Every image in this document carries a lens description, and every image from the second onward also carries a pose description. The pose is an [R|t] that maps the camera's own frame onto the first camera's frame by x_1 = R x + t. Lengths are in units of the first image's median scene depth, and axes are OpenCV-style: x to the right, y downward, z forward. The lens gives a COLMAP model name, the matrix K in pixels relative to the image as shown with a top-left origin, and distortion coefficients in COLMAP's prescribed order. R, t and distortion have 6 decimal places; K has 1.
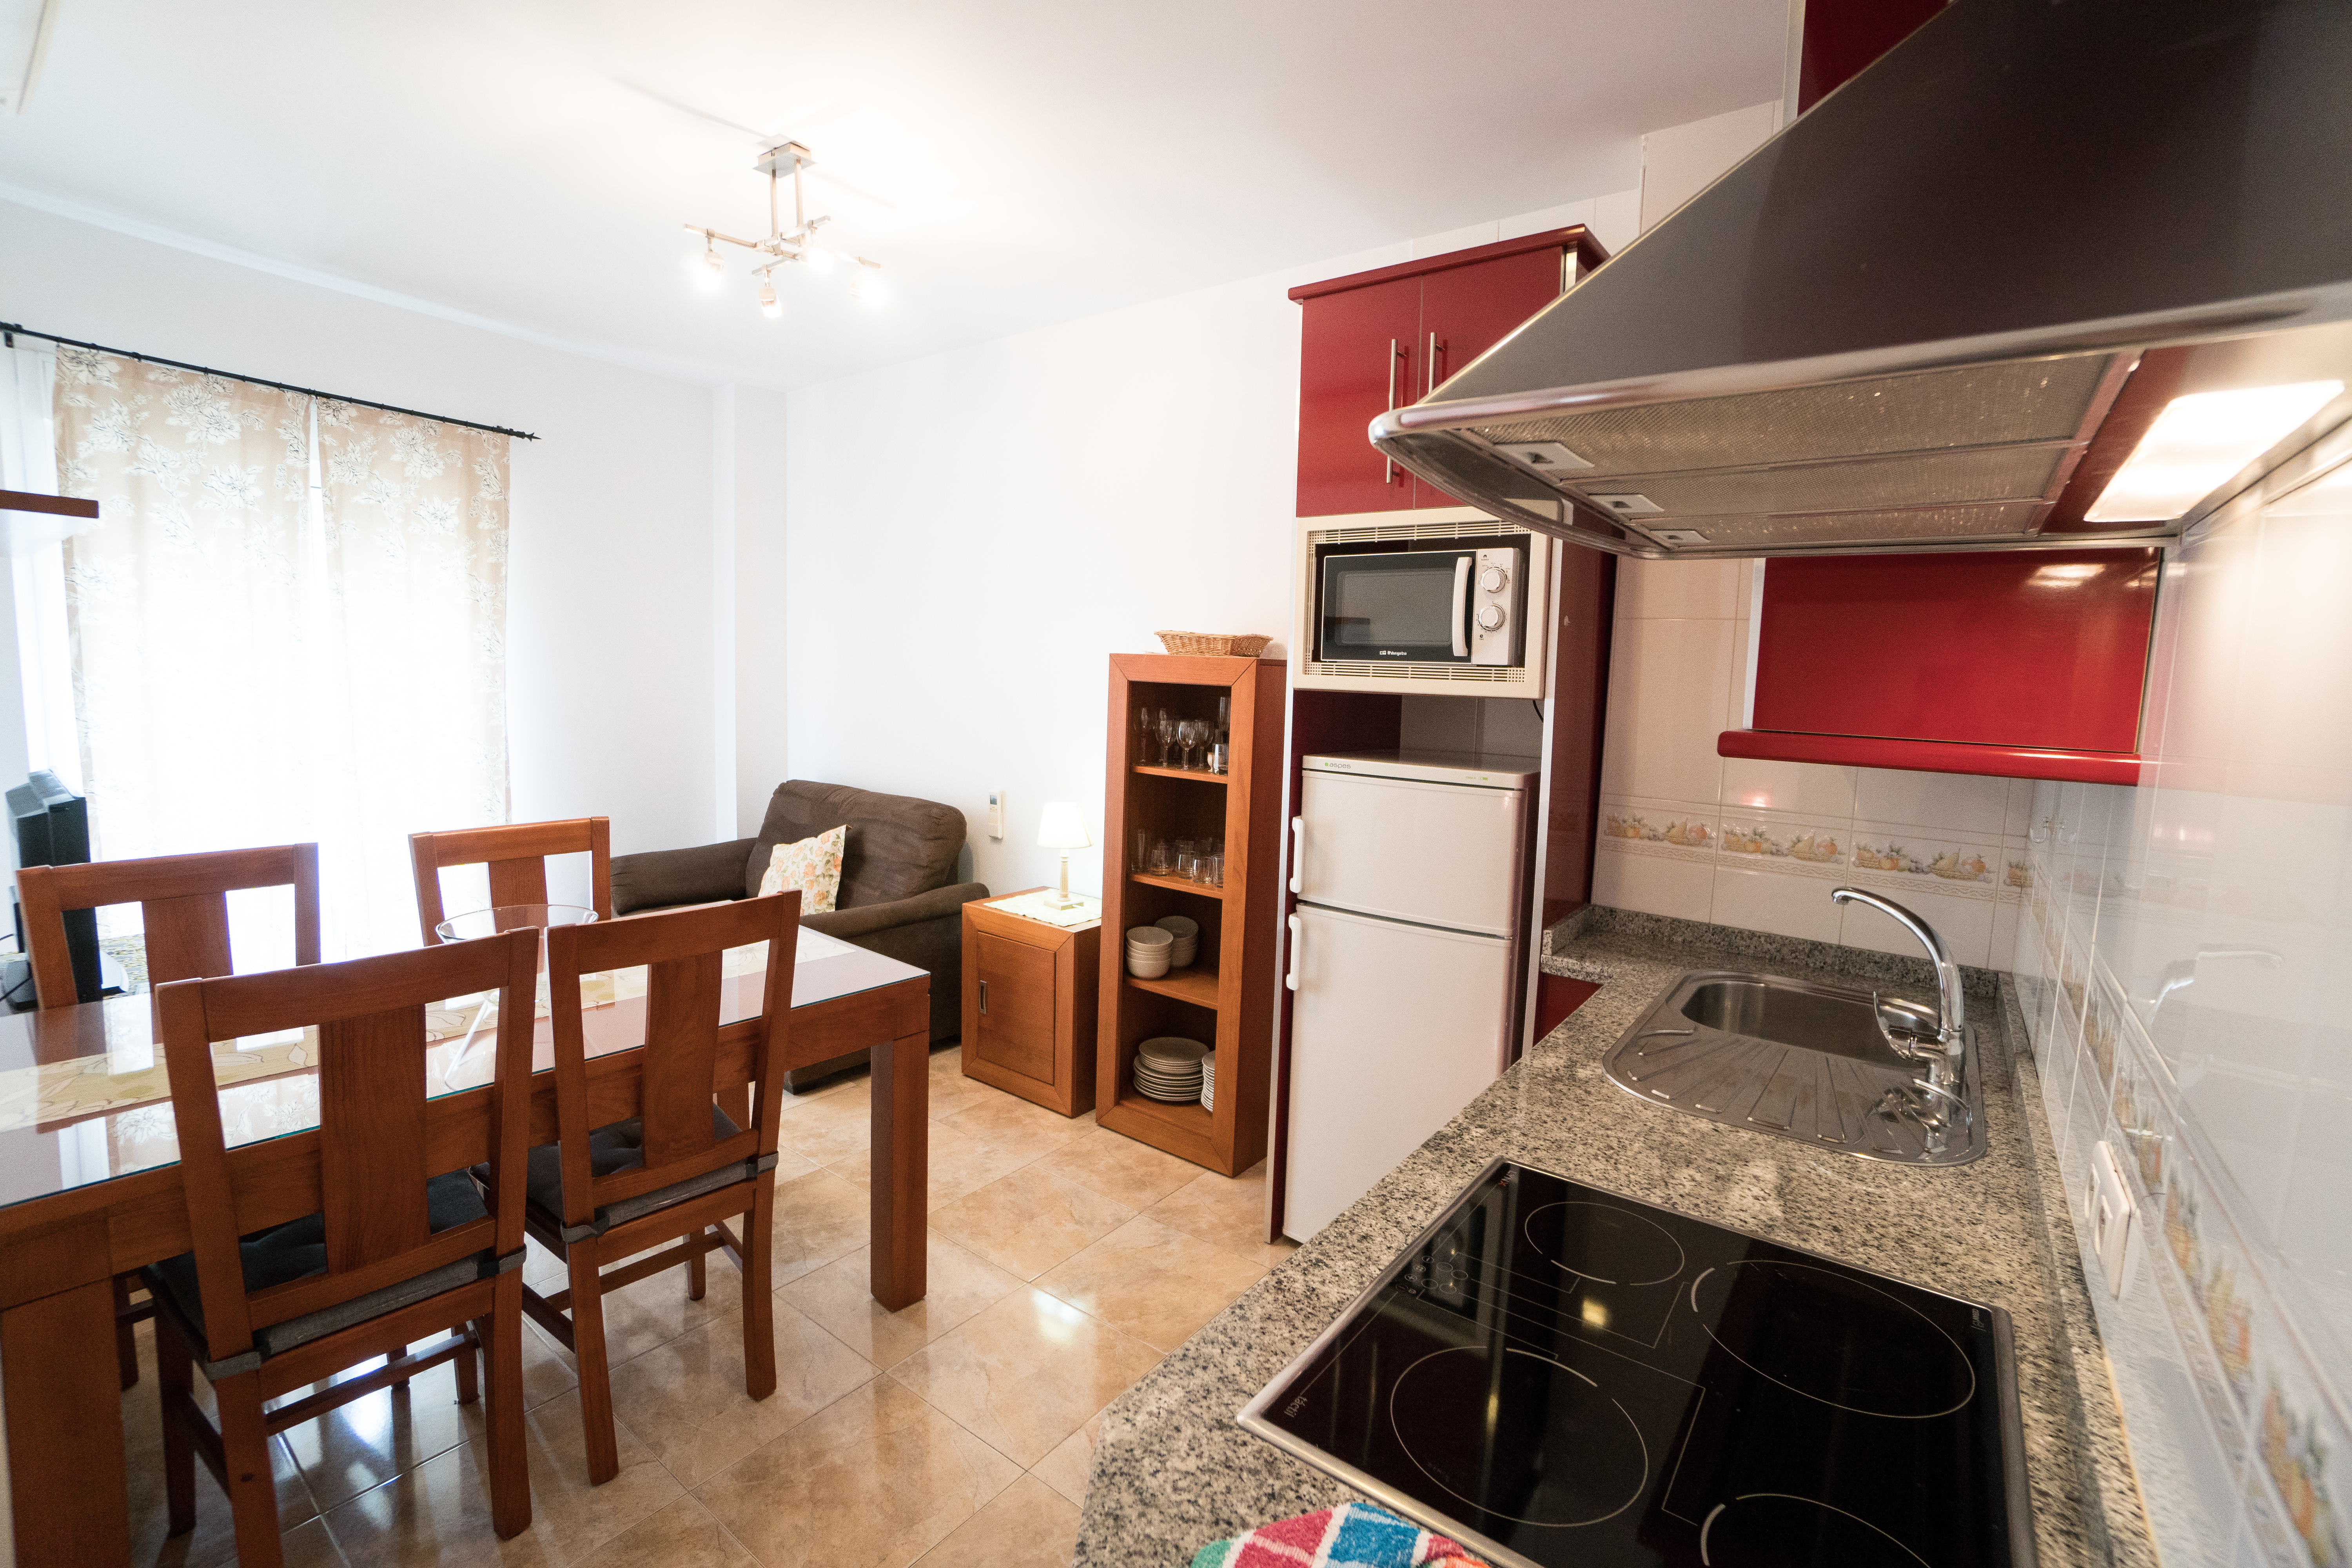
lens RADIAL K [[1031.1, 0, 1179.5], [0, 1031.1, 768.2], [0, 0, 1]] dist [-0.065407, 0.024130]
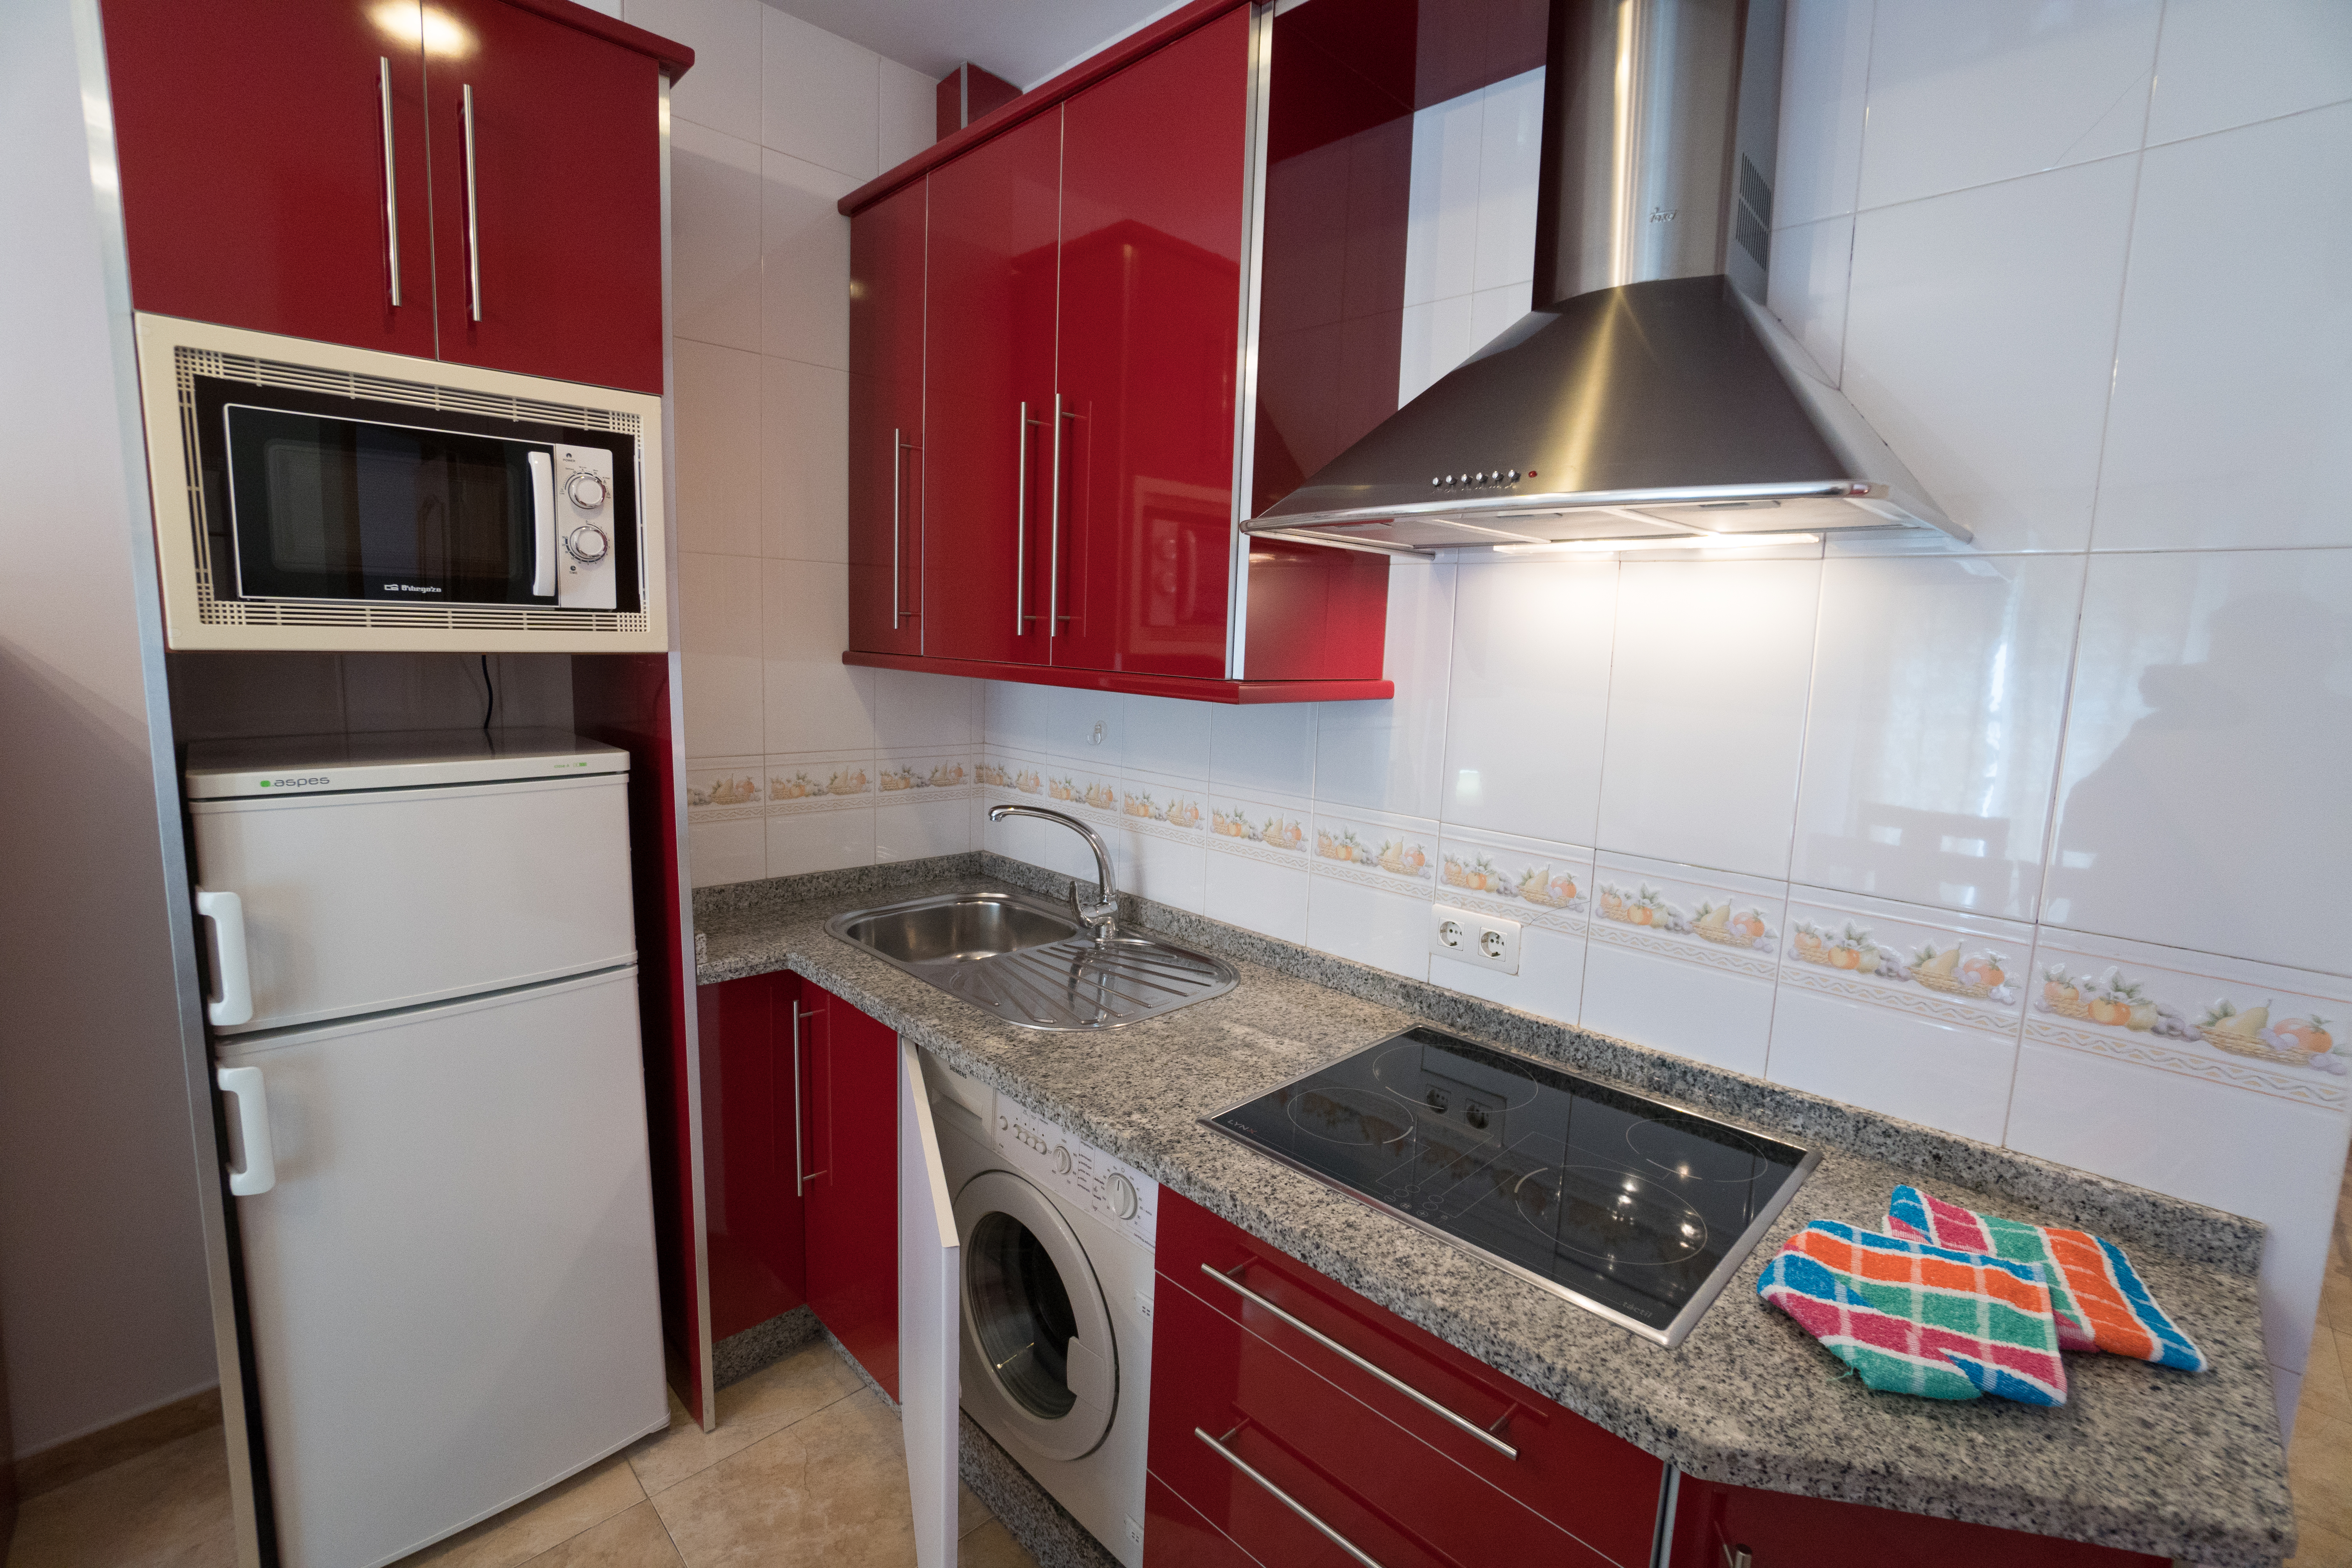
lens RADIAL K [[1031.1, 0, 1179.5], [0, 1031.1, 768.2], [0, 0, 1]] dist [-0.065407, 0.024130]
pose [[0.138707, -0.152085, 0.978586, -0.368664], [0.068473, 0.987246, 0.143725, -0.064908], [-0.987963, 0.047071, 0.147352, 0.496931]]
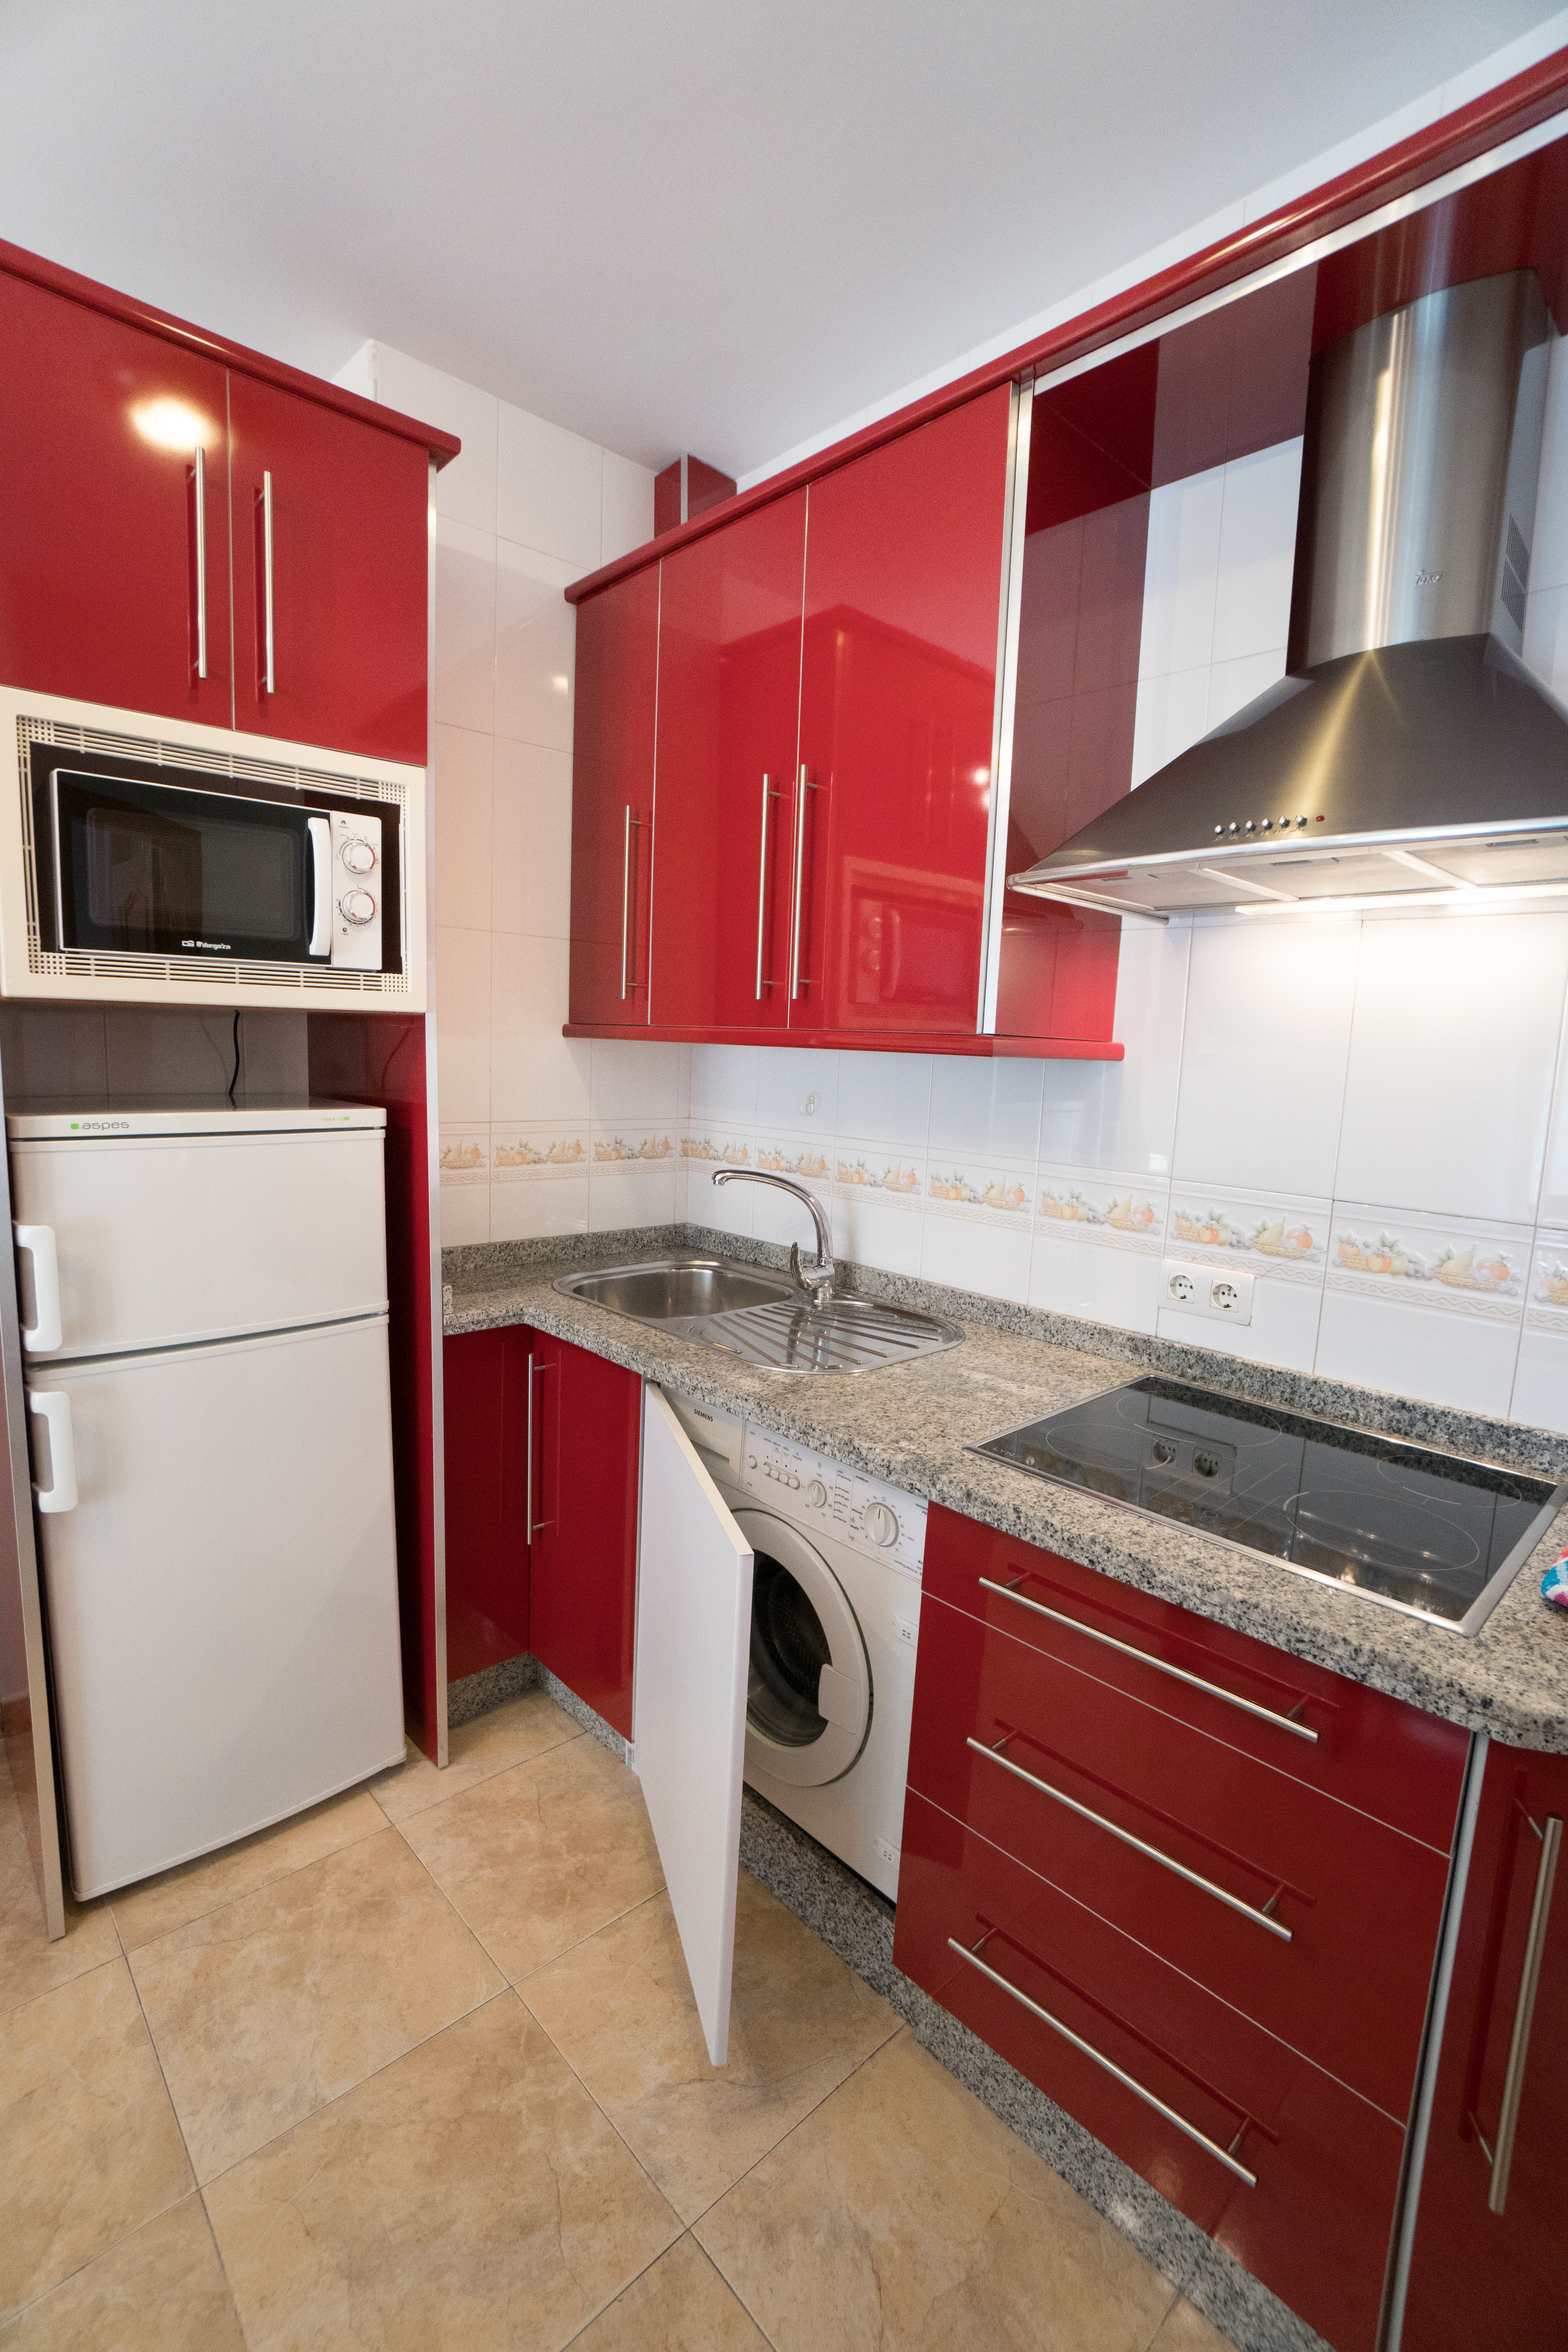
lens RADIAL K [[1031.1, 0, 765.5], [0, 1031.1, 1180.3], [0, 0, 1]] dist [-0.065407, 0.024130]
pose [[0.177810, -0.152605, 0.972160, -0.417714], [0.067247, 0.987477, 0.142710, -0.033928], [-0.981765, 0.039999, 0.185845, 0.579851]]
